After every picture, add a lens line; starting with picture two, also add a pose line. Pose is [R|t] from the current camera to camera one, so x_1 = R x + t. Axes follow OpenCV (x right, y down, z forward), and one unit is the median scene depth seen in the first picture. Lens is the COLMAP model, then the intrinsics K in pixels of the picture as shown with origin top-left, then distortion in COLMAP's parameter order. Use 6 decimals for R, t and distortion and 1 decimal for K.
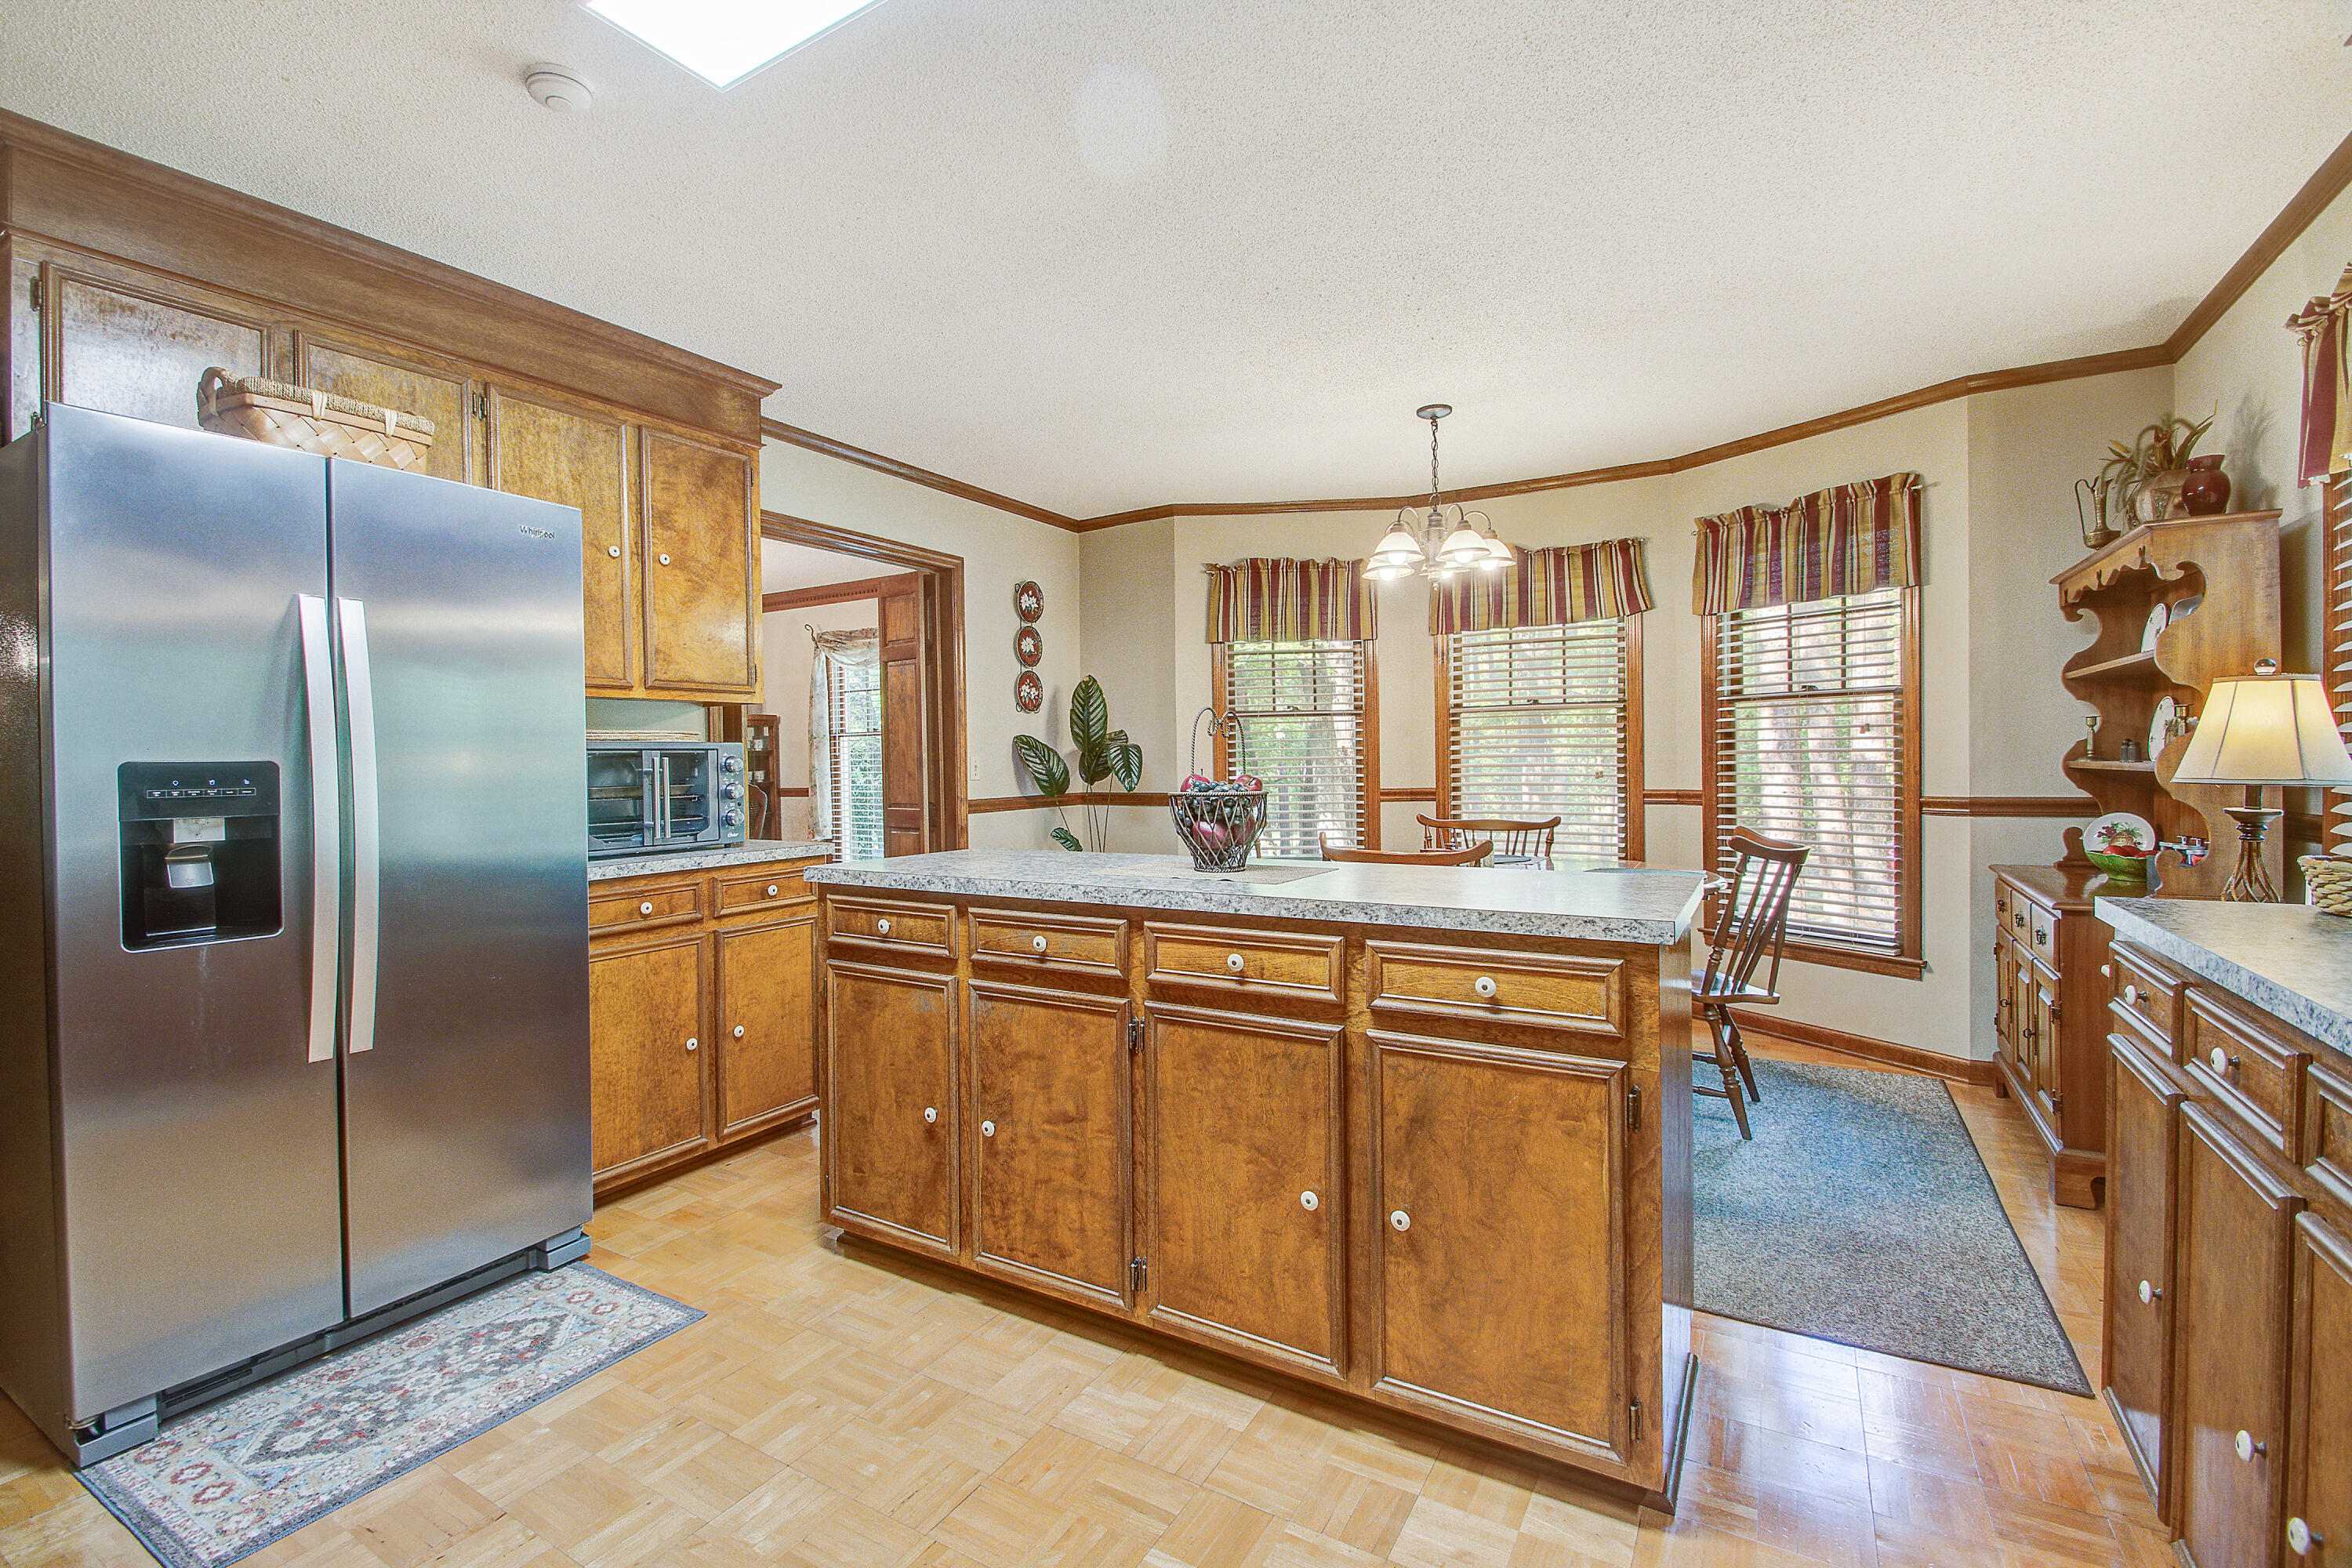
lens RADIAL K [[997.6, 0, 1183.5], [0, 997.6, 770.3], [0, 0, 1]] dist [0.012697, 0.000080]
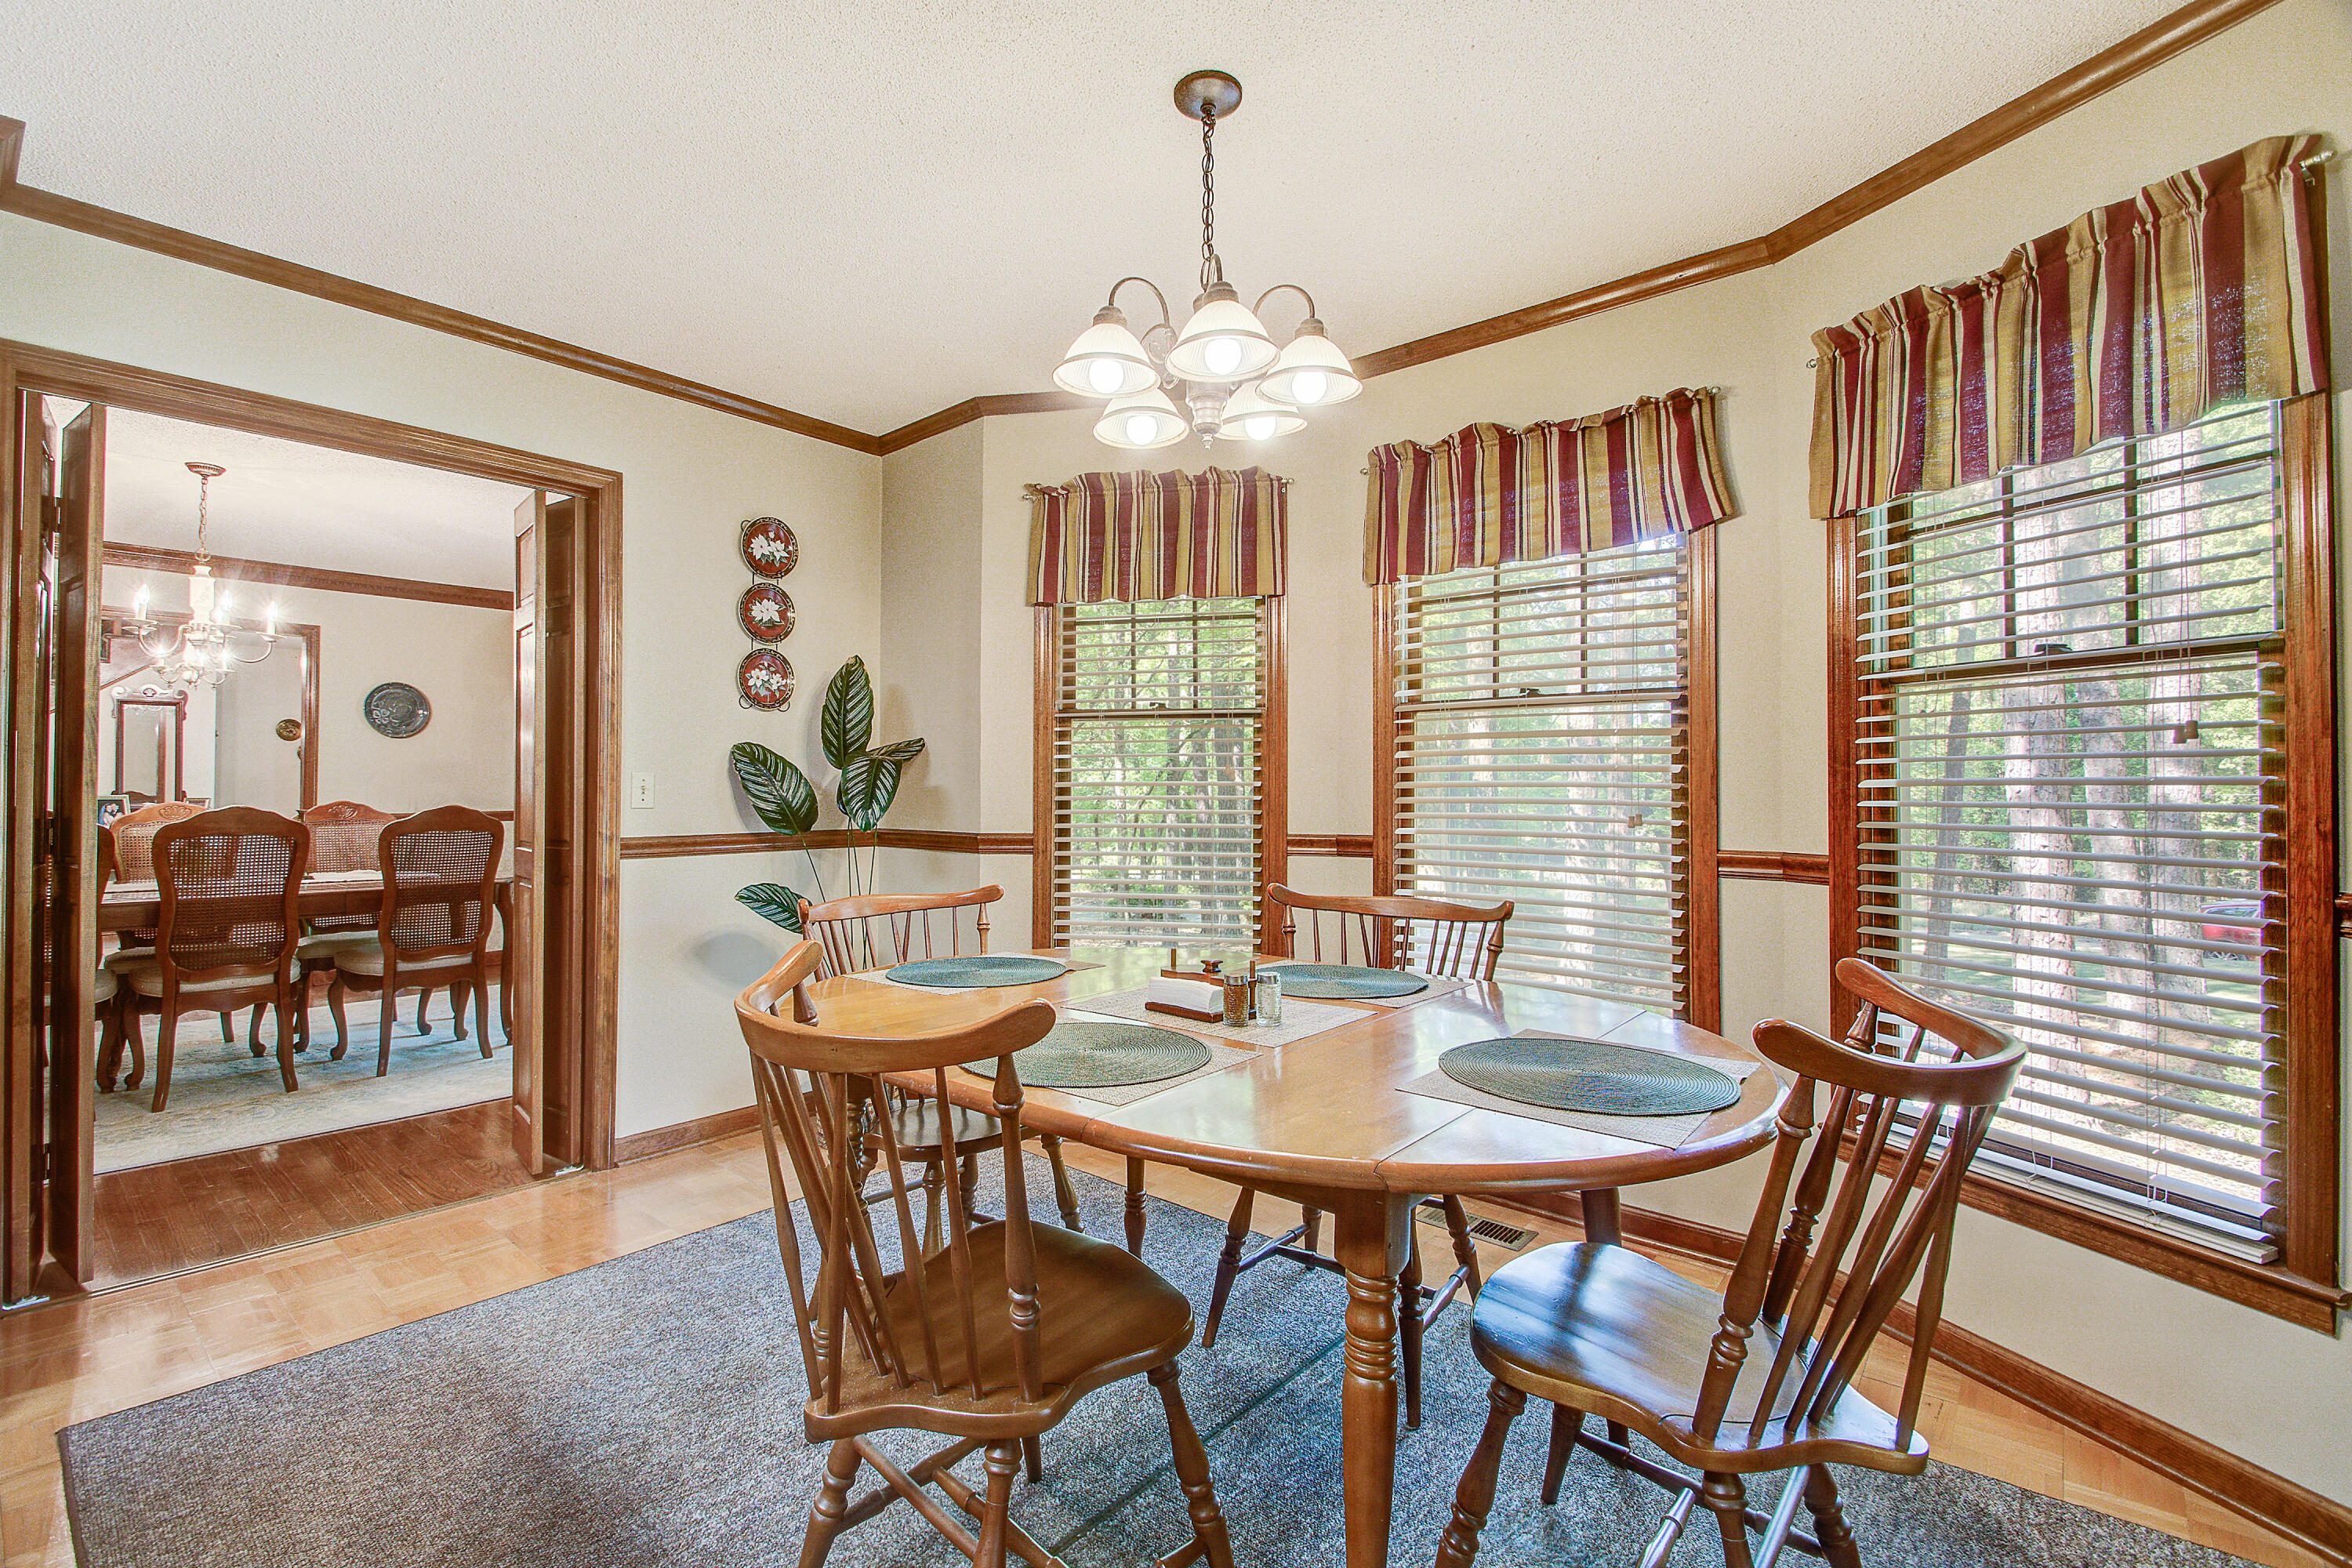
lens RADIAL K [[1058.3, 0, 1148.1], [0, 1058.3, 772.3], [0, 0, 1]] dist [0.017485, -0.015647]
pose [[0.985629, 0.012516, -0.168462, 0.248289], [-0.016595, 0.999602, -0.022824, -0.004365], [0.168110, 0.025292, 0.985444, 0.373998]]
